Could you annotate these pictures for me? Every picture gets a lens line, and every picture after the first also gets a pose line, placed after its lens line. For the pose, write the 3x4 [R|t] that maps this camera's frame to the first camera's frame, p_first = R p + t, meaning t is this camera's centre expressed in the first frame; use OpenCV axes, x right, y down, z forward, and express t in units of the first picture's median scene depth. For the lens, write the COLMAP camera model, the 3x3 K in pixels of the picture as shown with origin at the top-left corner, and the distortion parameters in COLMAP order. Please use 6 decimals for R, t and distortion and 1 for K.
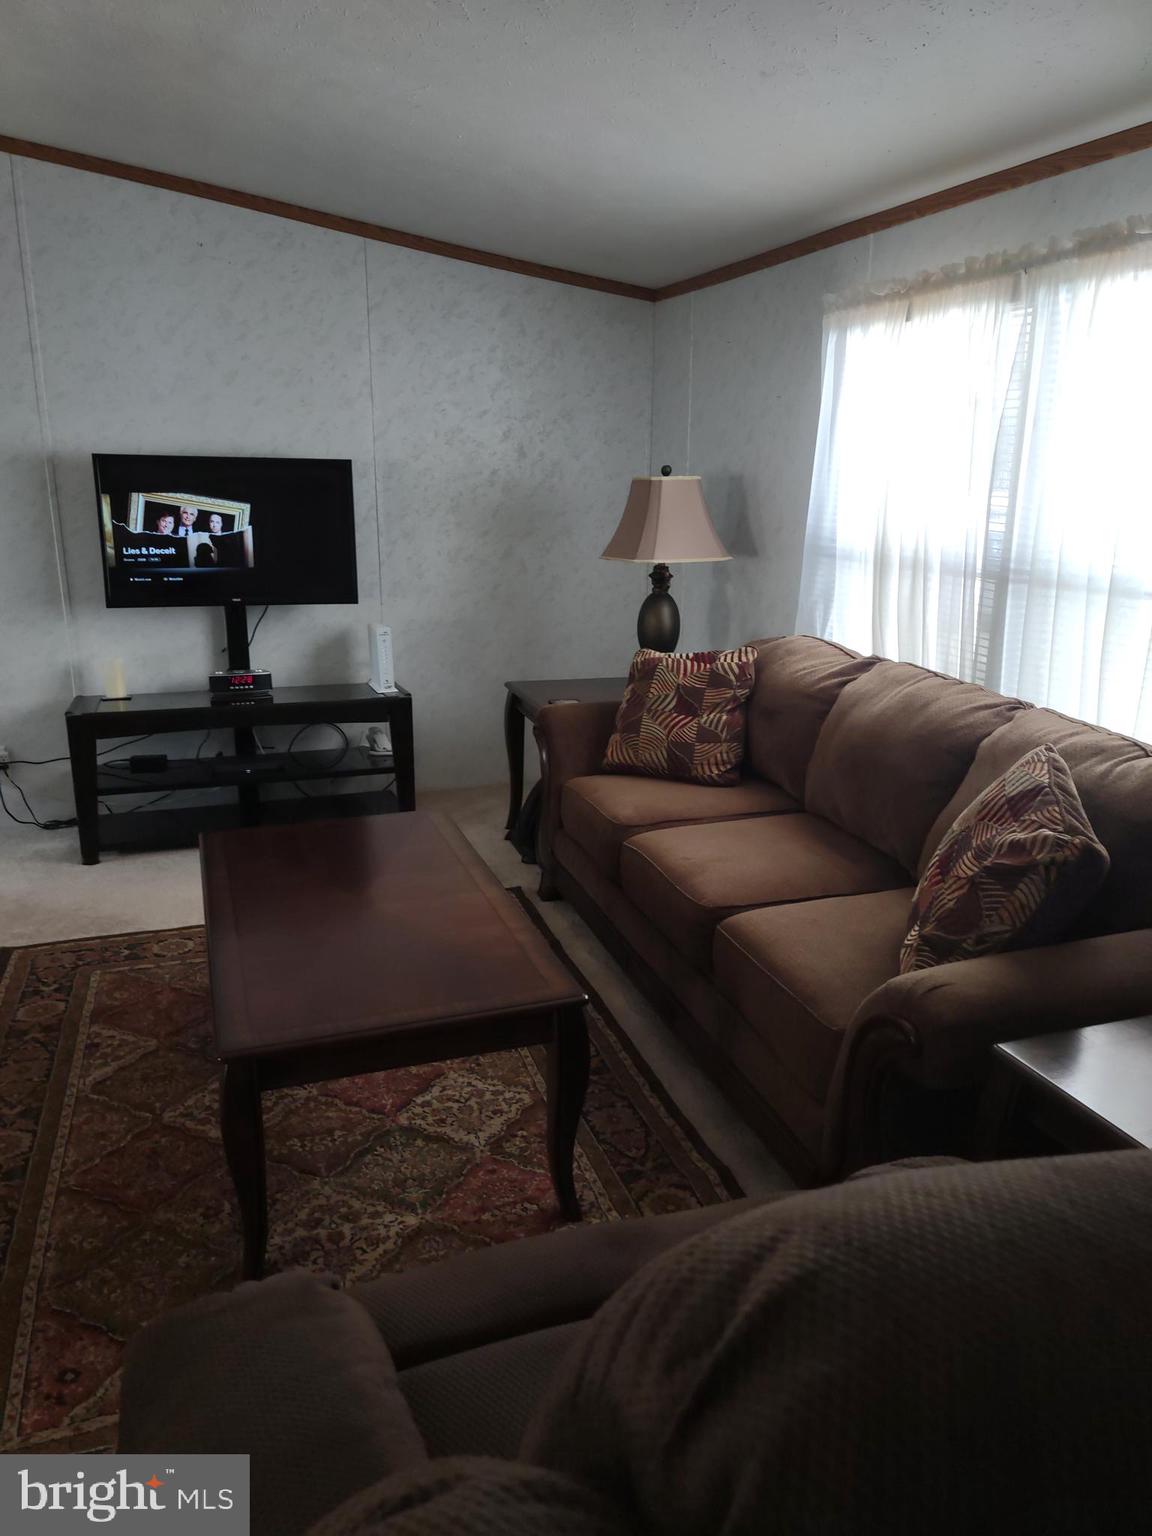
lens RADIAL K [[1115.8, 0, 572.2], [0, 1115.8, 779.5], [0, 0, 1]] dist [0.044283, -0.018656]
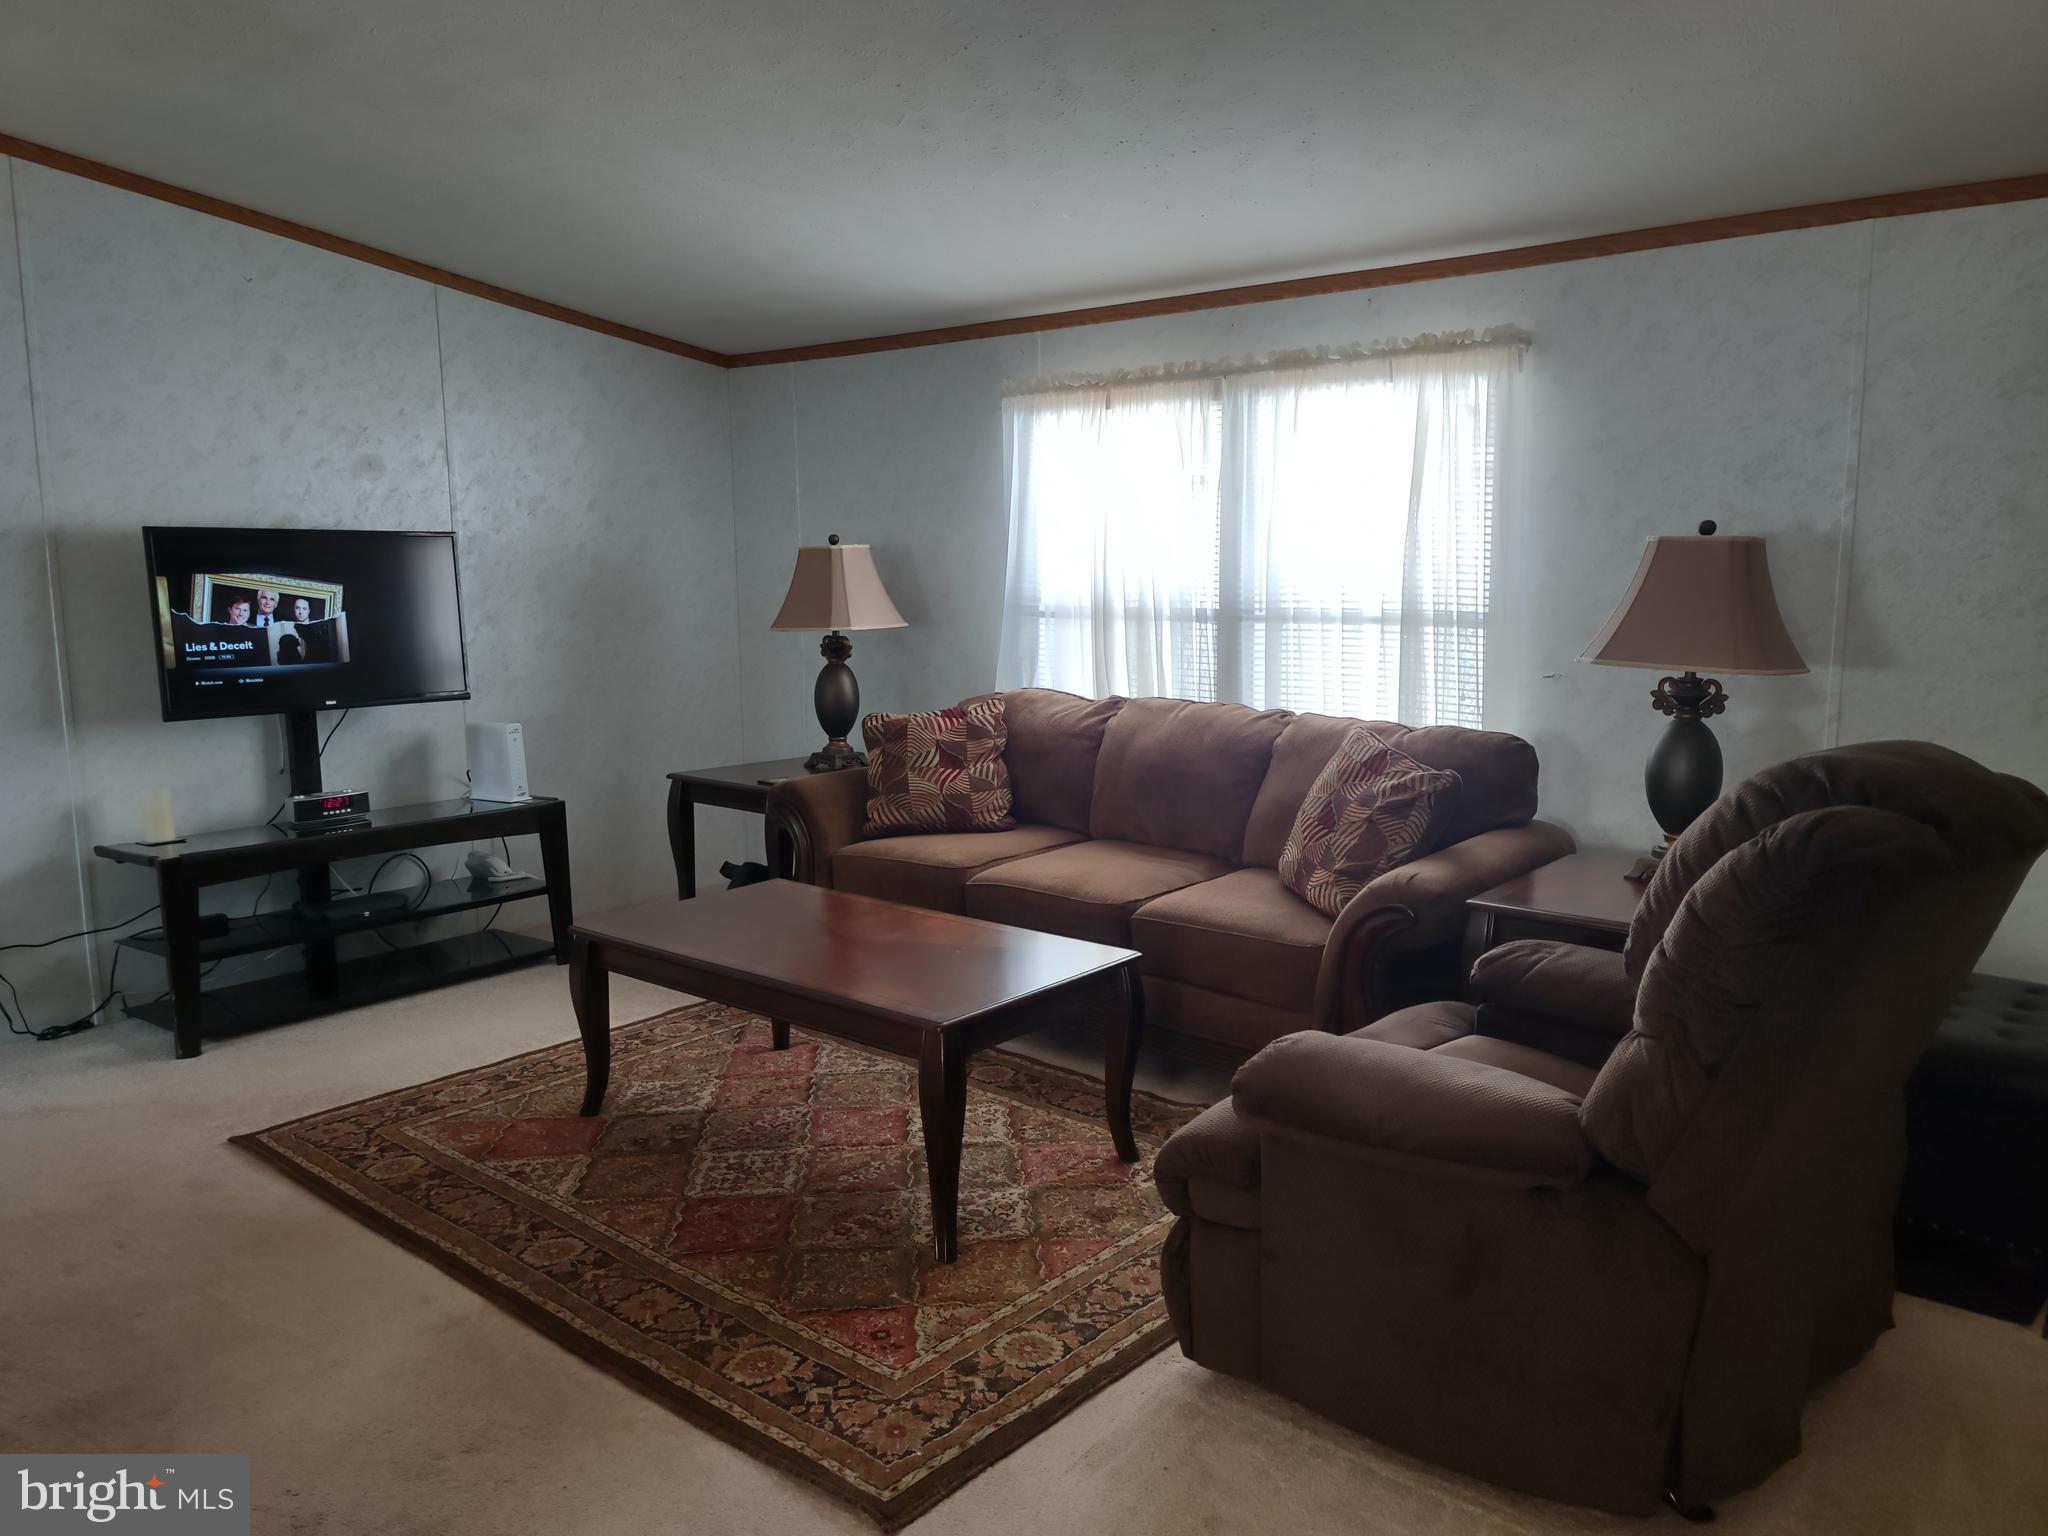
lens RADIAL K [[1494.9, 0, 1031.4], [0, 1494.9, 764.6], [0, 0, 1]] dist [0.069294, -0.040101]
pose [[0.859810, -0.088207, 0.502938, -0.442903], [0.153785, 0.983966, -0.090336, 0.062207], [-0.486906, 0.155016, 0.859589, -0.178339]]
